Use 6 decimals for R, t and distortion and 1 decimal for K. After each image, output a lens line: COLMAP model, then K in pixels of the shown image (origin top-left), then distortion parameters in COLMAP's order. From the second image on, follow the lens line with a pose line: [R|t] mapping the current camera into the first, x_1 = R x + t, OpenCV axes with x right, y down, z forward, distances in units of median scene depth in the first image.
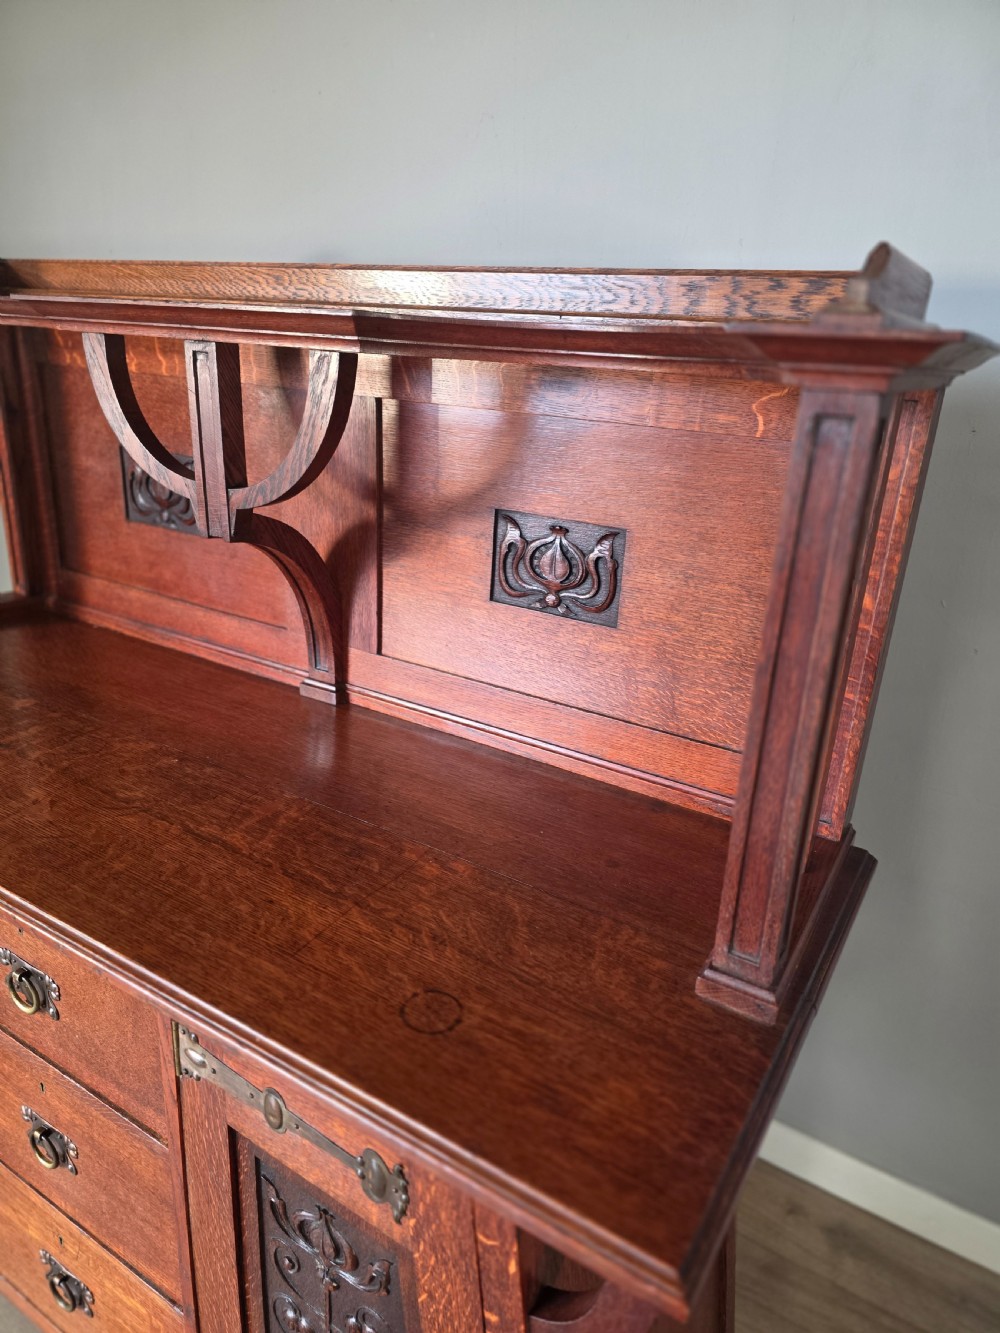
lens RADIAL K [[898.1, 0, 490.9], [0, 898.1, 676.3], [0, 0, 1]] dist [0.067085, -0.073011]
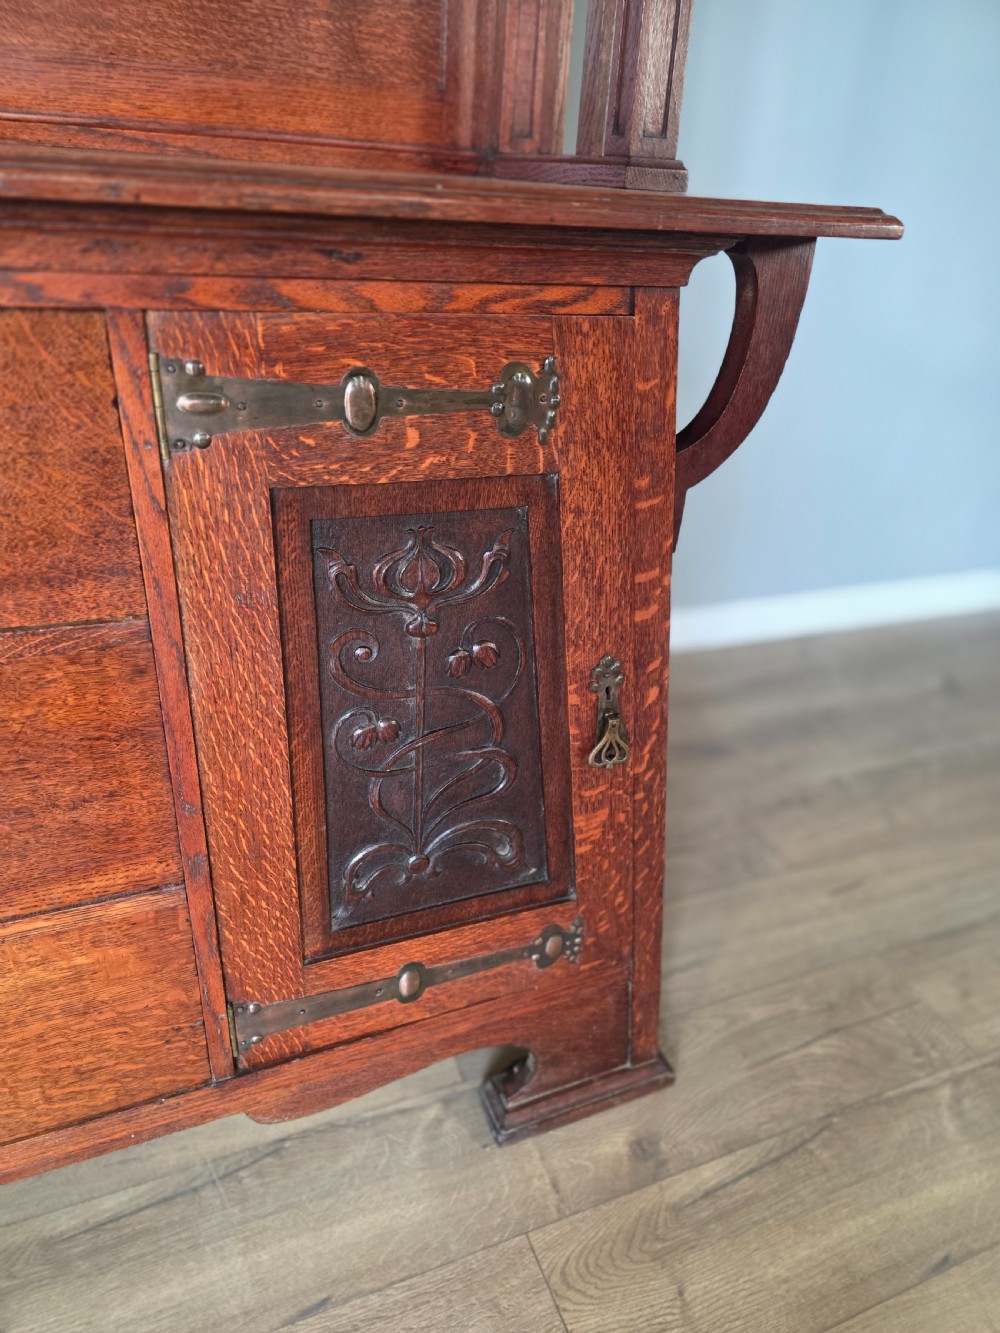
lens RADIAL K [[898.1, 0, 506.8], [0, 898.1, 681.9], [0, 0, 1]] dist [0.067085, -0.073011]
pose [[0.571997, -0.410834, 0.709955, -0.581120], [0.253292, 0.911695, 0.323504, 0.340325], [-0.780169, -0.005217, 0.625547, 0.299337]]
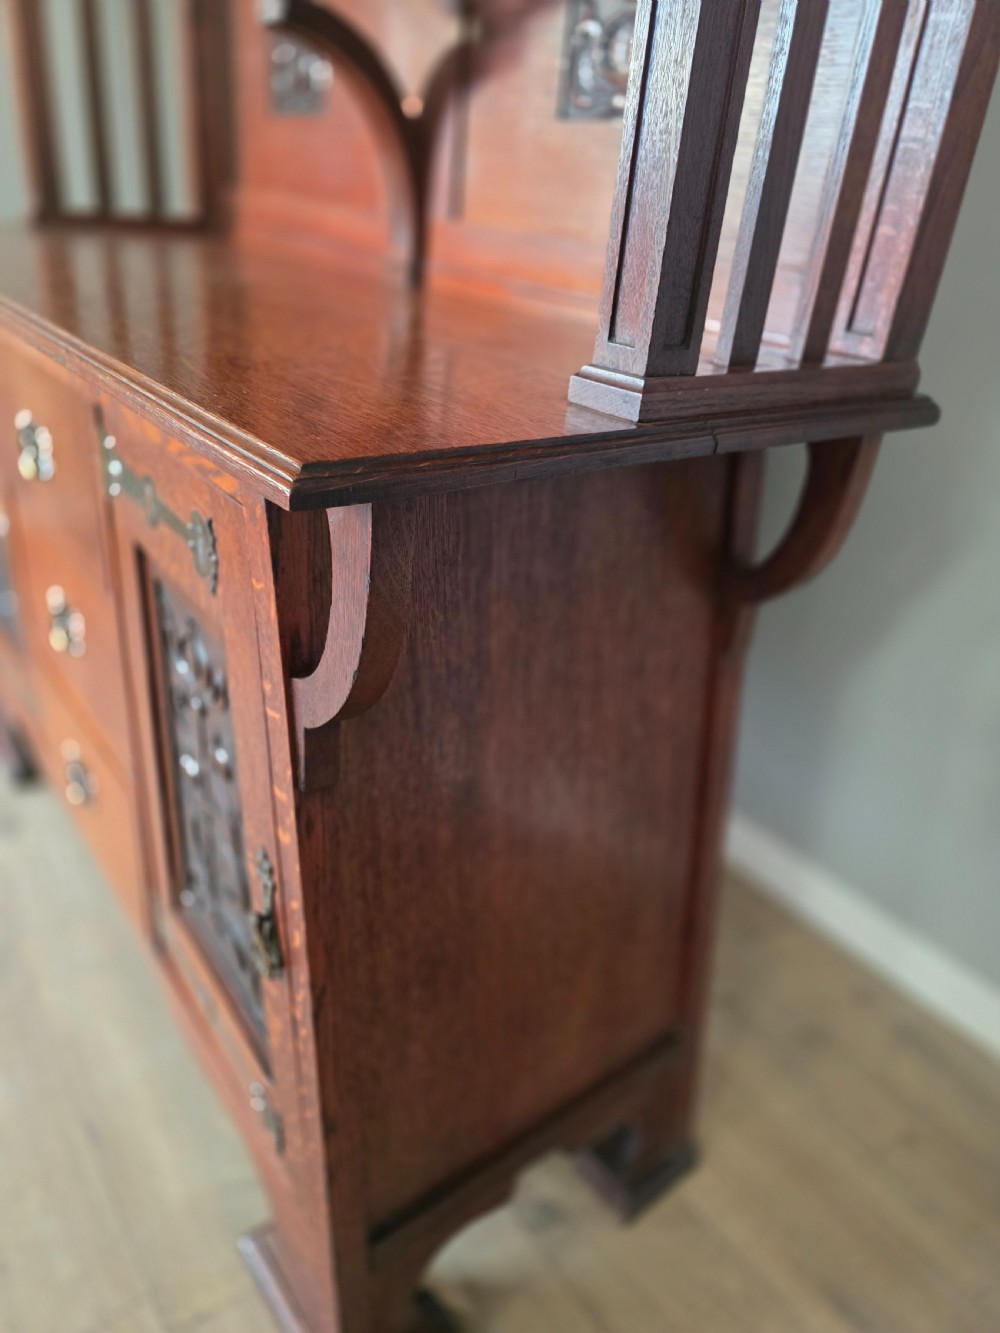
lens RADIAL K [[898.1, 0, 496.4], [0, 898.1, 674.0], [0, 0, 1]] dist [0.067085, -0.073011]
pose [[0.936027, 0.189978, -0.296247, 0.309630], [-0.157175, 0.978831, 0.131096, 0.337708], [0.314881, -0.076147, 0.946072, 0.130389]]
